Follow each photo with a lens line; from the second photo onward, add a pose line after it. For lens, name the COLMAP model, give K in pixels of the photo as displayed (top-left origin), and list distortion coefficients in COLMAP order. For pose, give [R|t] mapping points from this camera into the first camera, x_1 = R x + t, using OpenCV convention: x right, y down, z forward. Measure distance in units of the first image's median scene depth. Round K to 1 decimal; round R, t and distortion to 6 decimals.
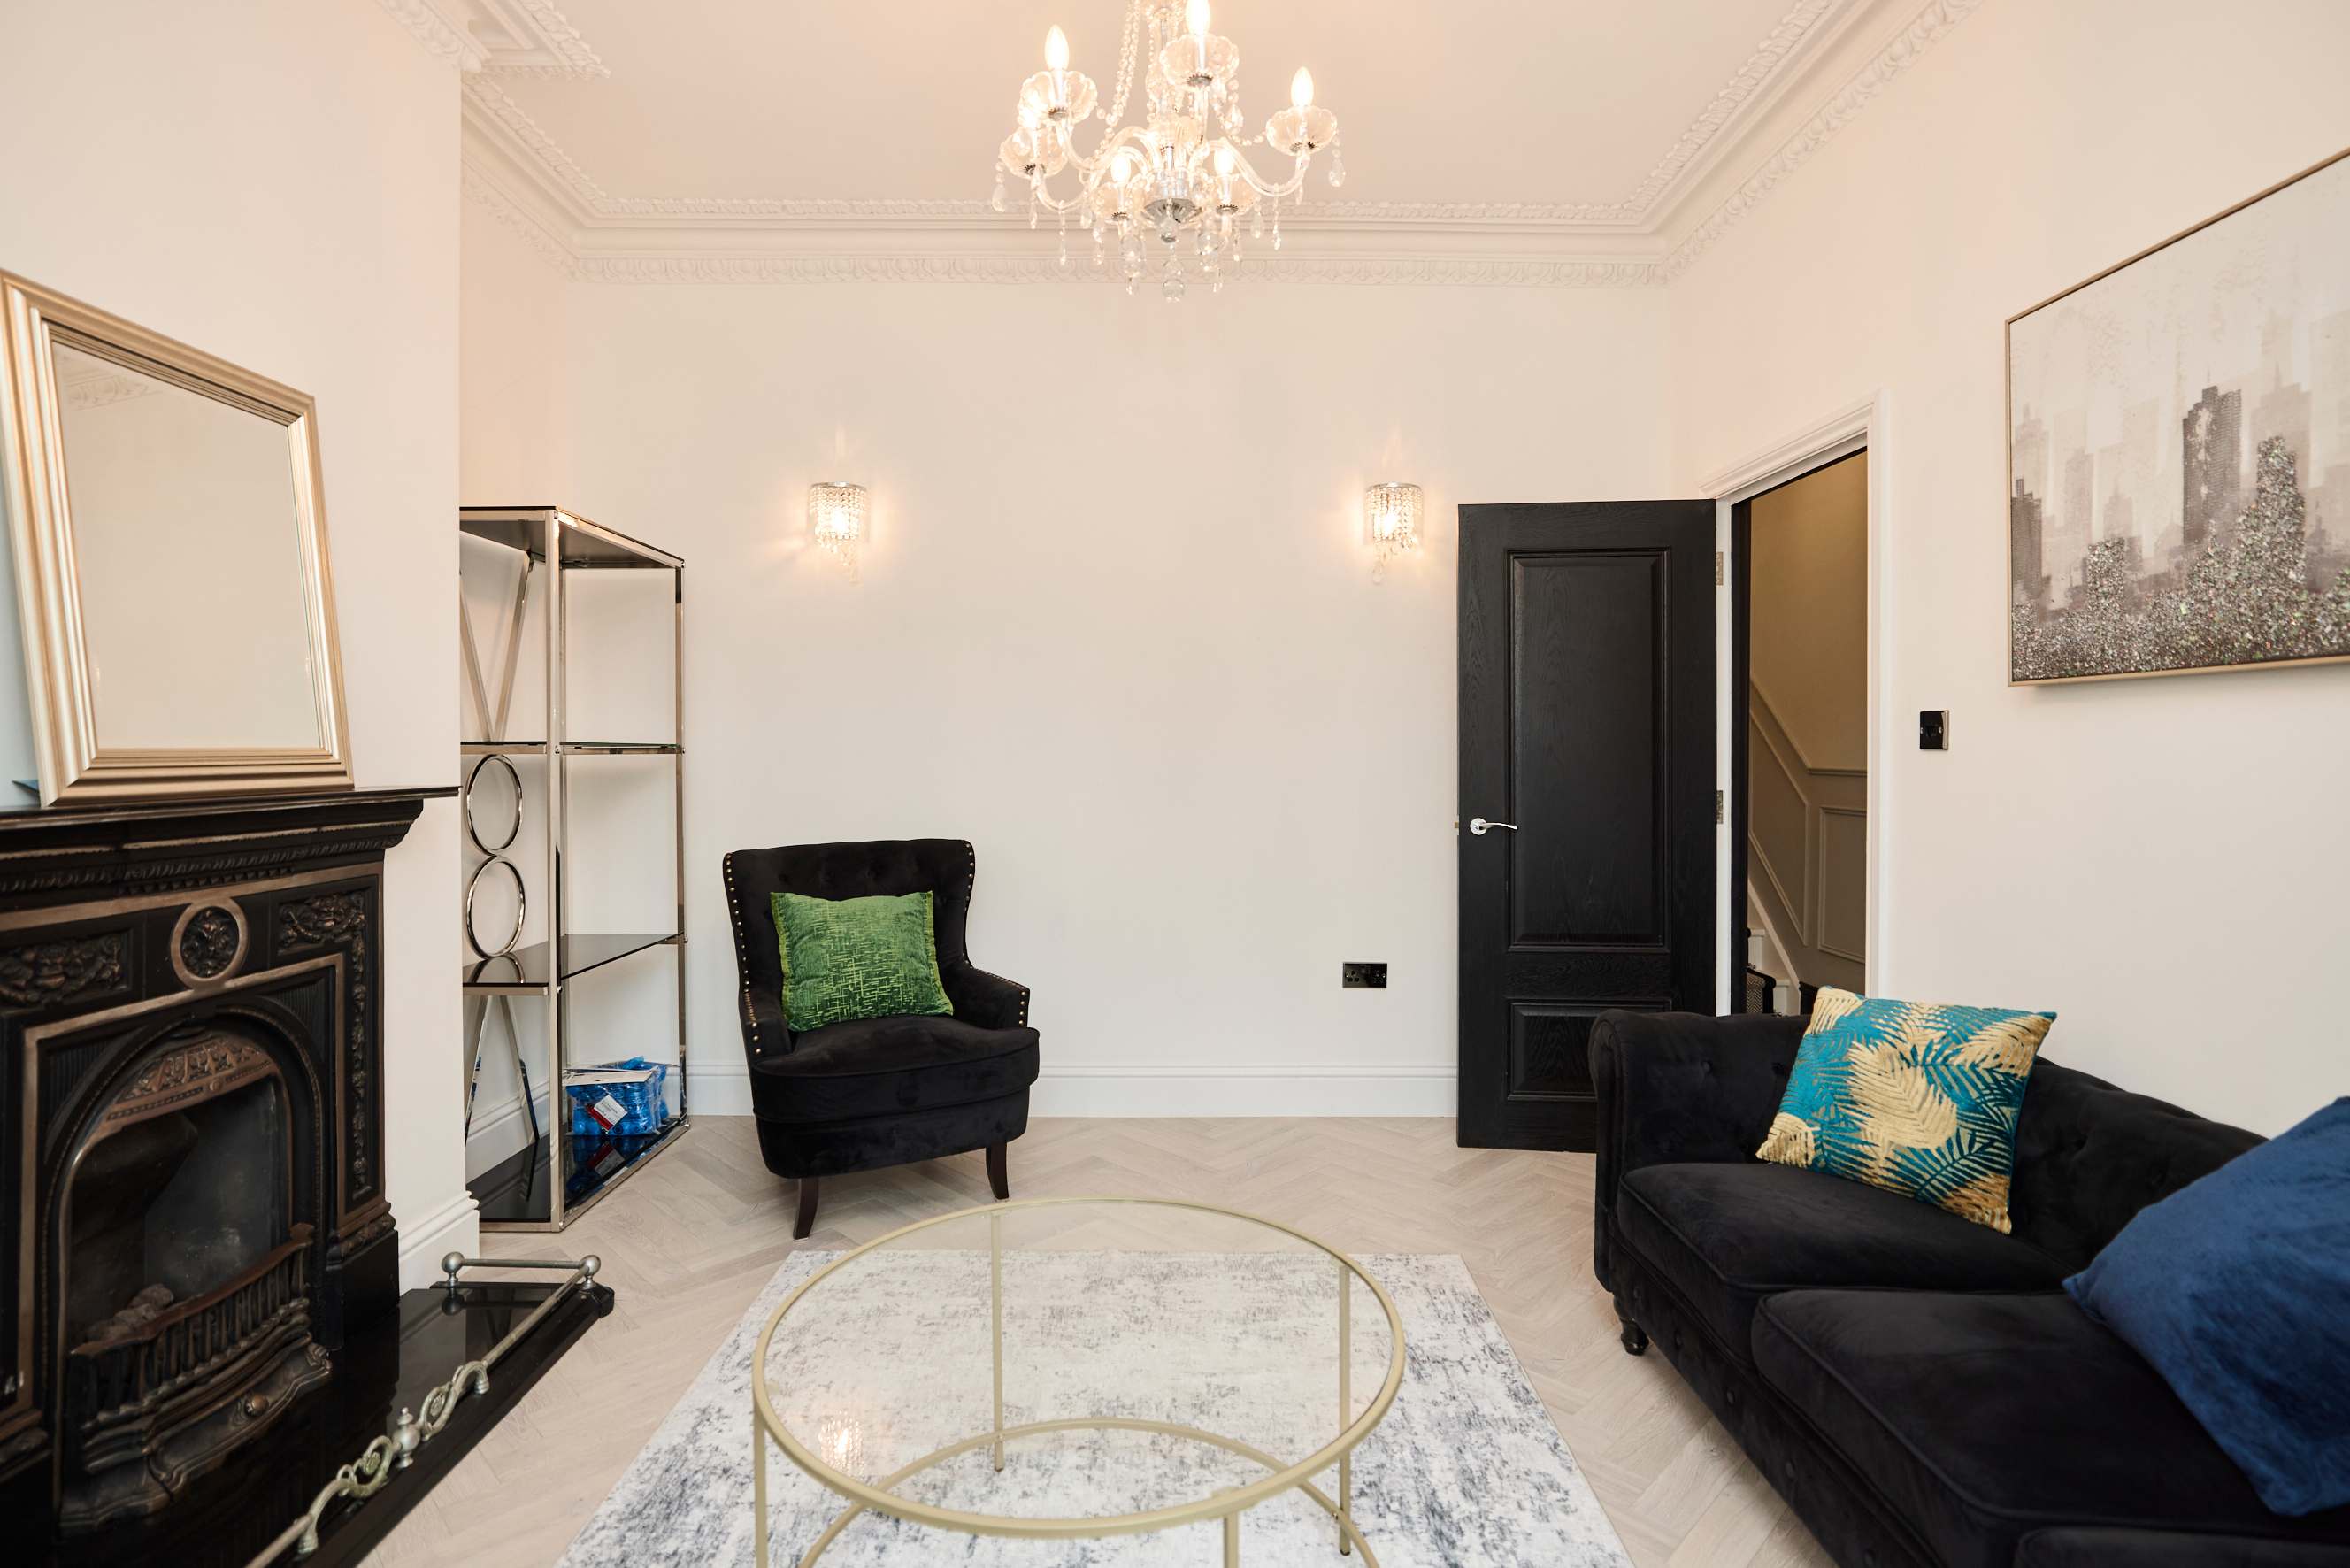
lens RADIAL K [[1163.8, 0, 1170.7], [0, 1163.8, 748.7], [0, 0, 1]] dist [-0.019009, 0.008897]
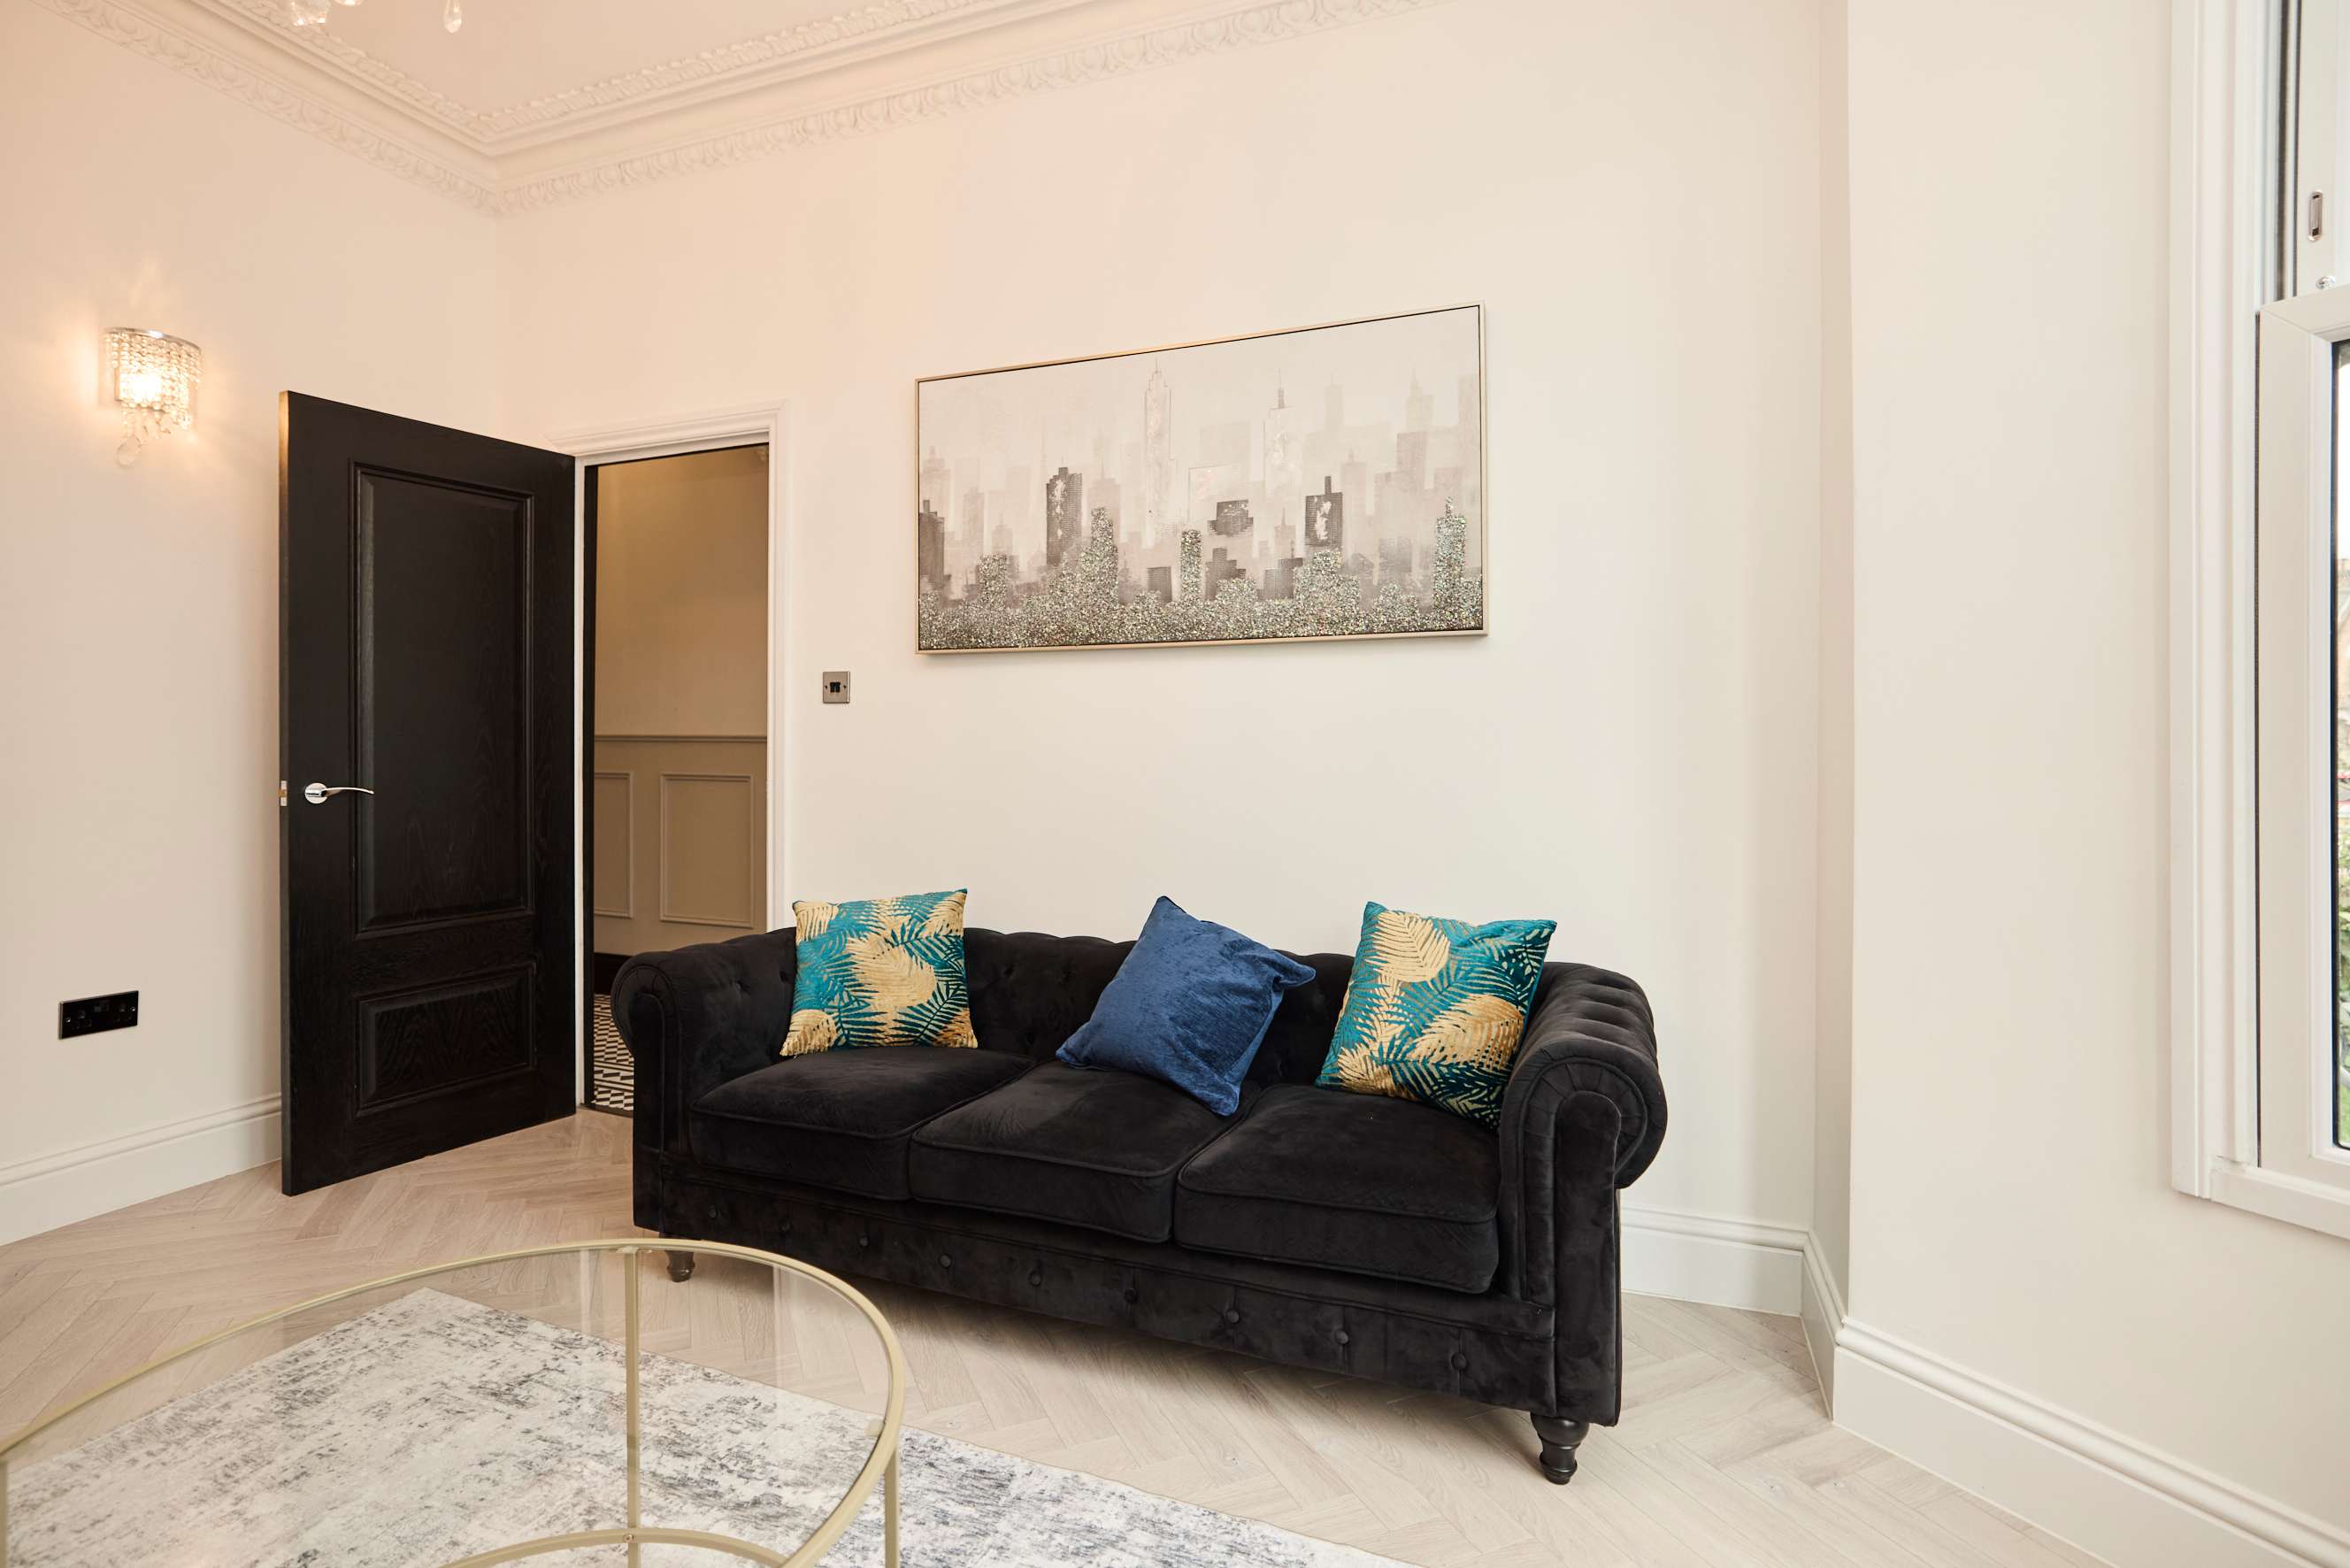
lens RADIAL K [[1163.8, 0, 1164.4], [0, 1163.8, 734.1], [0, 0, 1]] dist [-0.019009, 0.008897]
pose [[0.378816, 0.001869, 0.925470, -0.430514], [-0.002167, 0.999997, -0.001132, 0.041845], [-0.925470, -0.001576, 0.378818, 0.239319]]
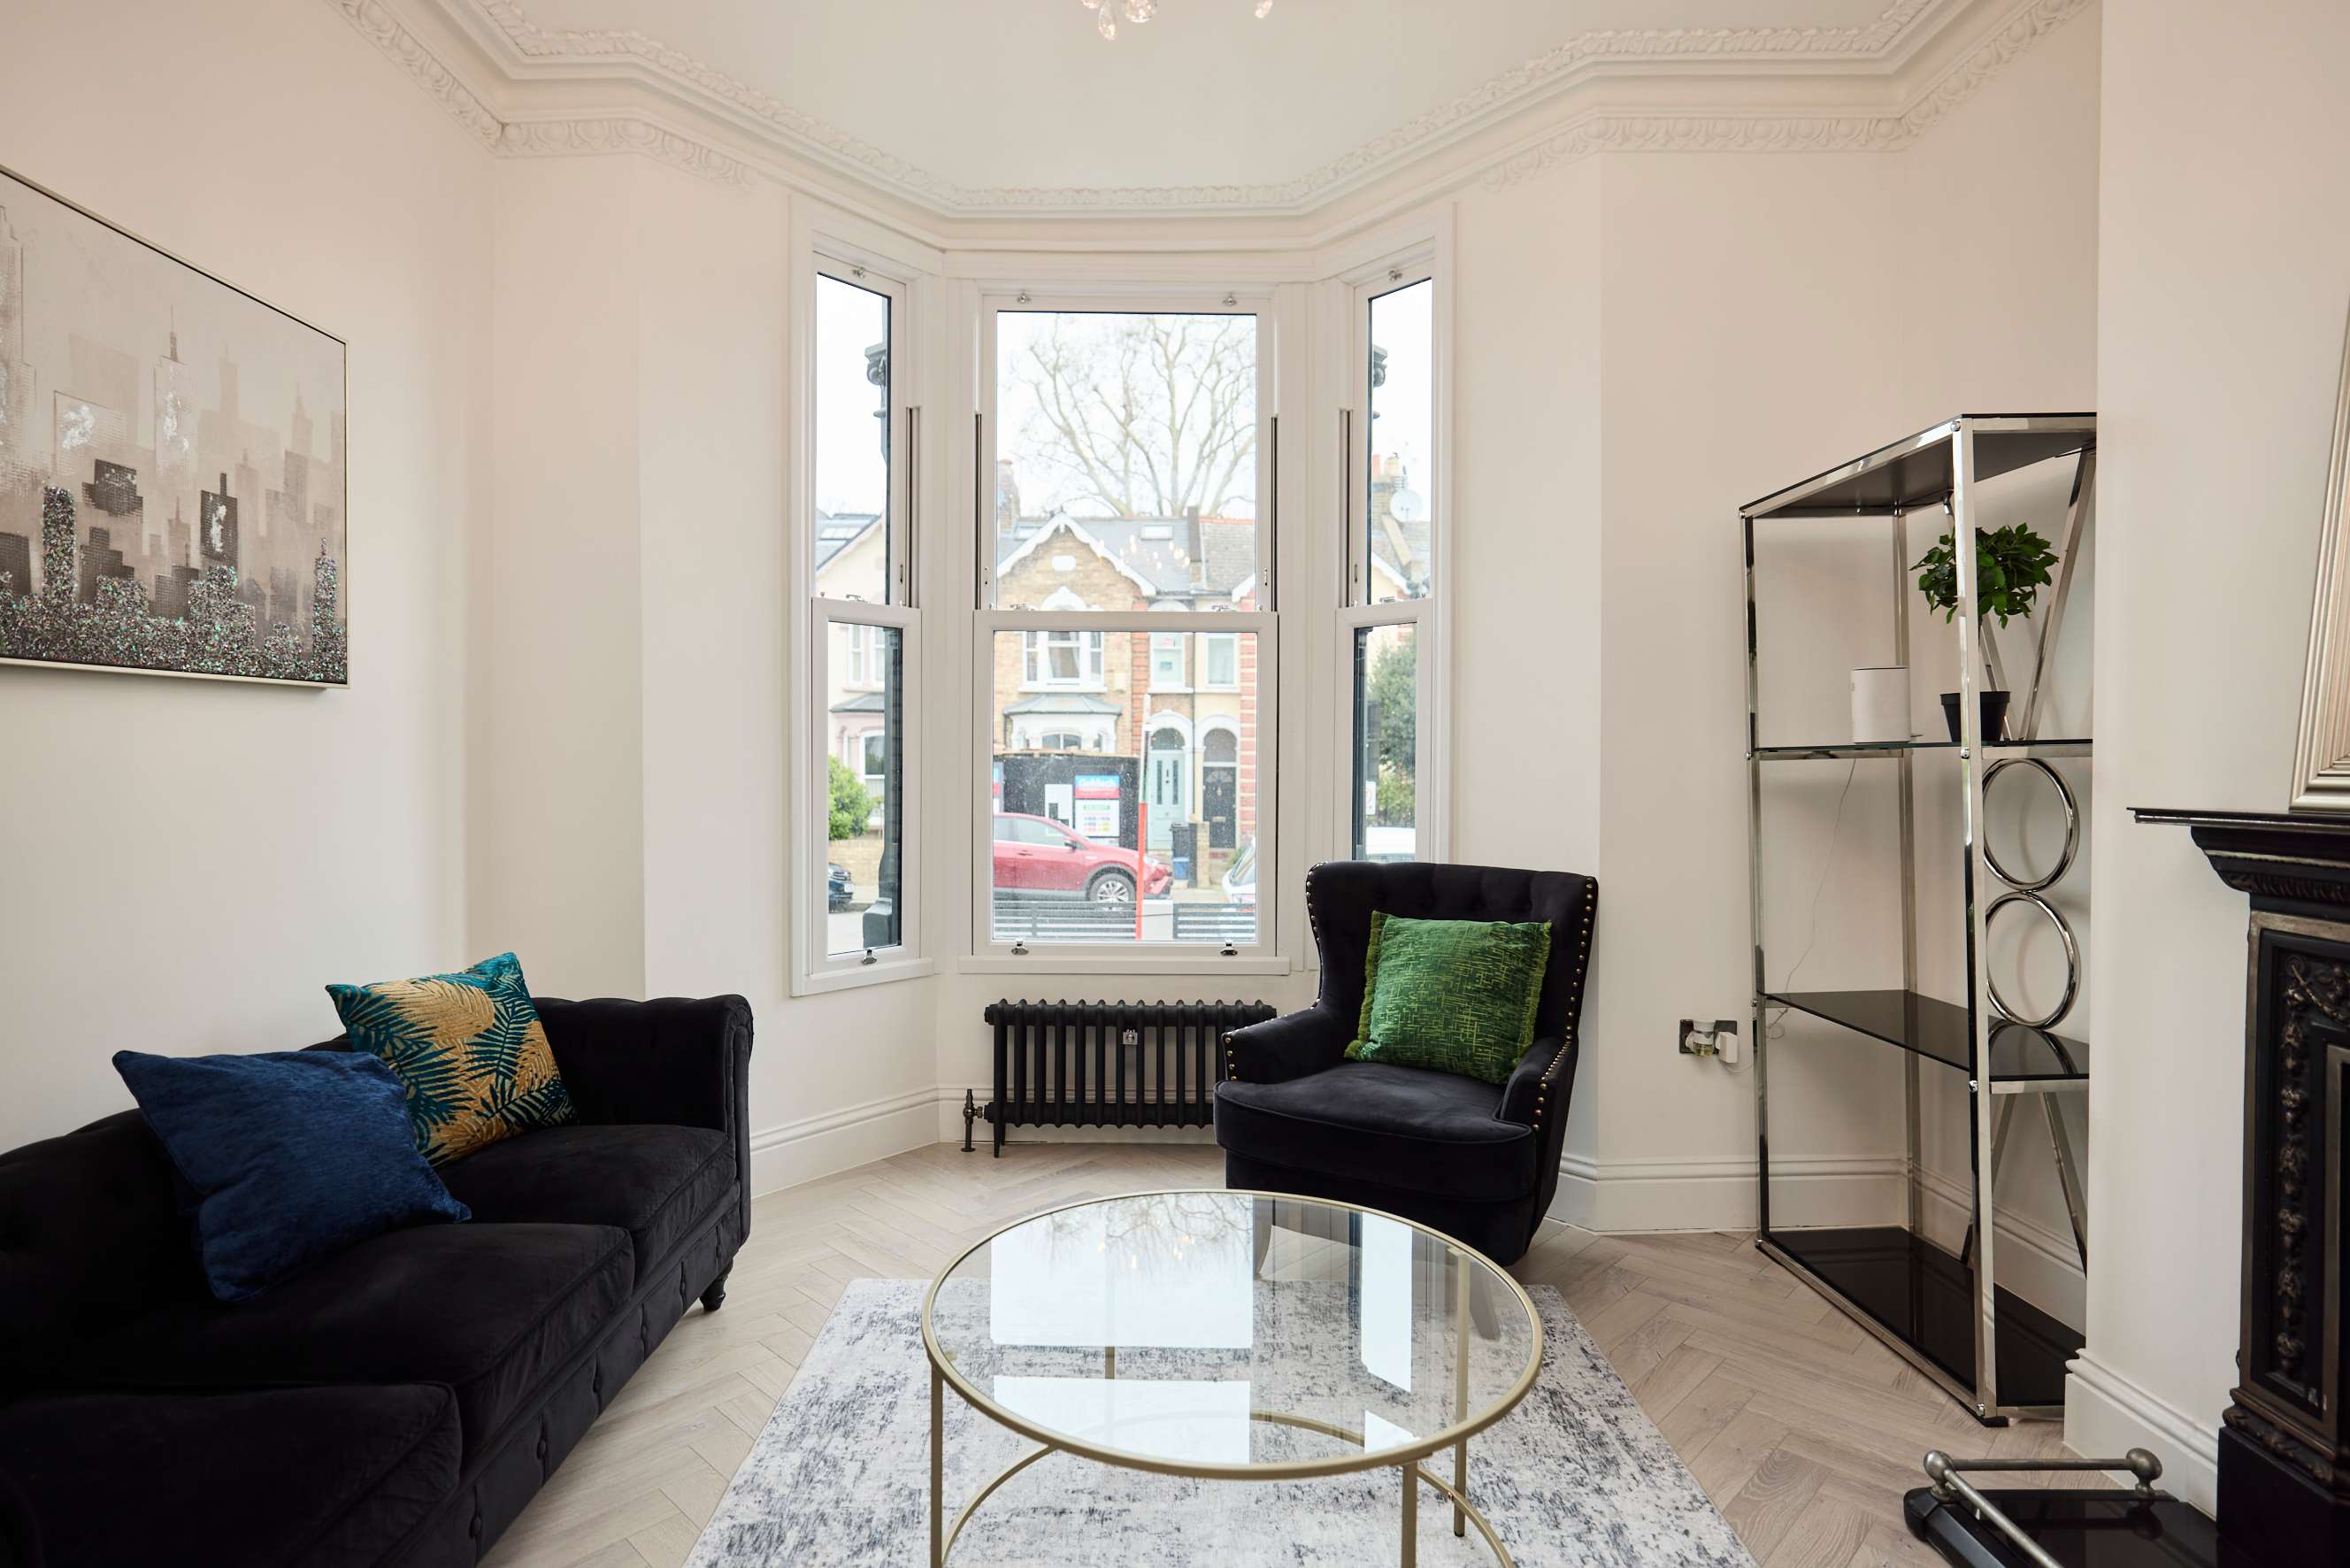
lens RADIAL K [[1161.2, 0, 1168.4], [0, 1161.2, 771.9], [0, 0, 1]] dist [-0.031772, 0.016258]
pose [[-0.999982, 0.001301, 0.005786, -0.012337], [0.001363, 0.999942, 0.010721, 0.007415], [-0.005771, 0.010729, -0.999926, 1.540917]]
